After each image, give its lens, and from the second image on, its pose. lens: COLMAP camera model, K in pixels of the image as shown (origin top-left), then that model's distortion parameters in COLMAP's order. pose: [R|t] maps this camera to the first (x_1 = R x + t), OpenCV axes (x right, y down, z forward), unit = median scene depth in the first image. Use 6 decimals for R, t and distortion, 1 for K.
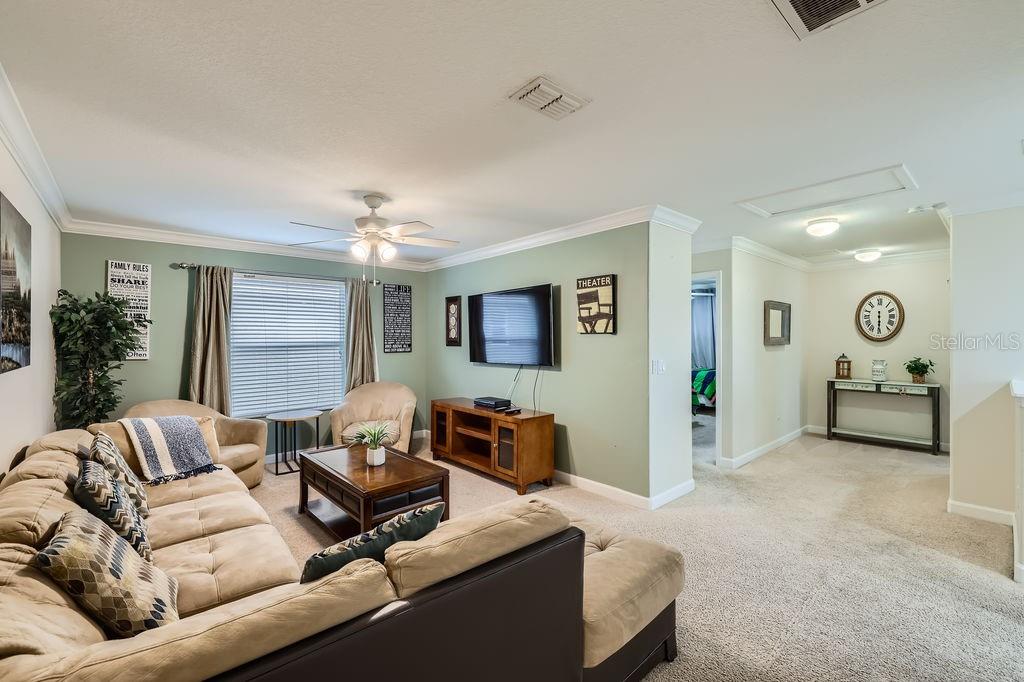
lens RADIAL K [[427.8, 0, 515.9], [0, 427.8, 336.8], [0, 0, 1]] dist [0.002823, 0.000504]
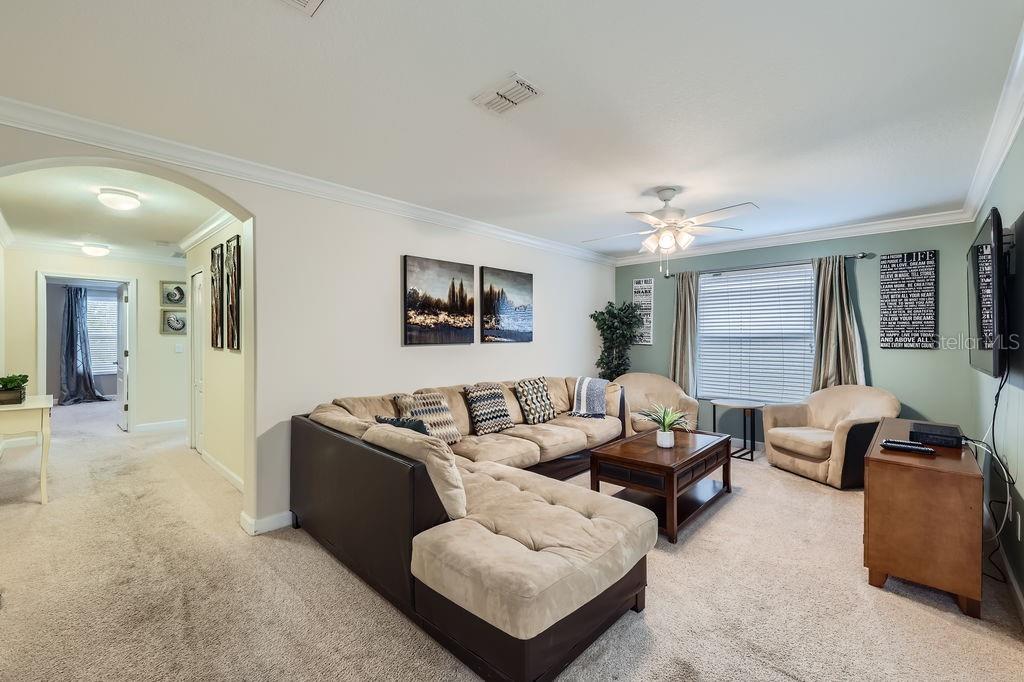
lens RADIAL K [[427.8, 0, 516.9], [0, 427.8, 337.7], [0, 0, 1]] dist [0.002823, 0.000504]
pose [[0.093688, 0.006779, -0.995579, 0.522716], [0.000158, 0.999977, 0.006823, 0.019404], [0.995602, -0.000797, 0.093685, 0.418111]]
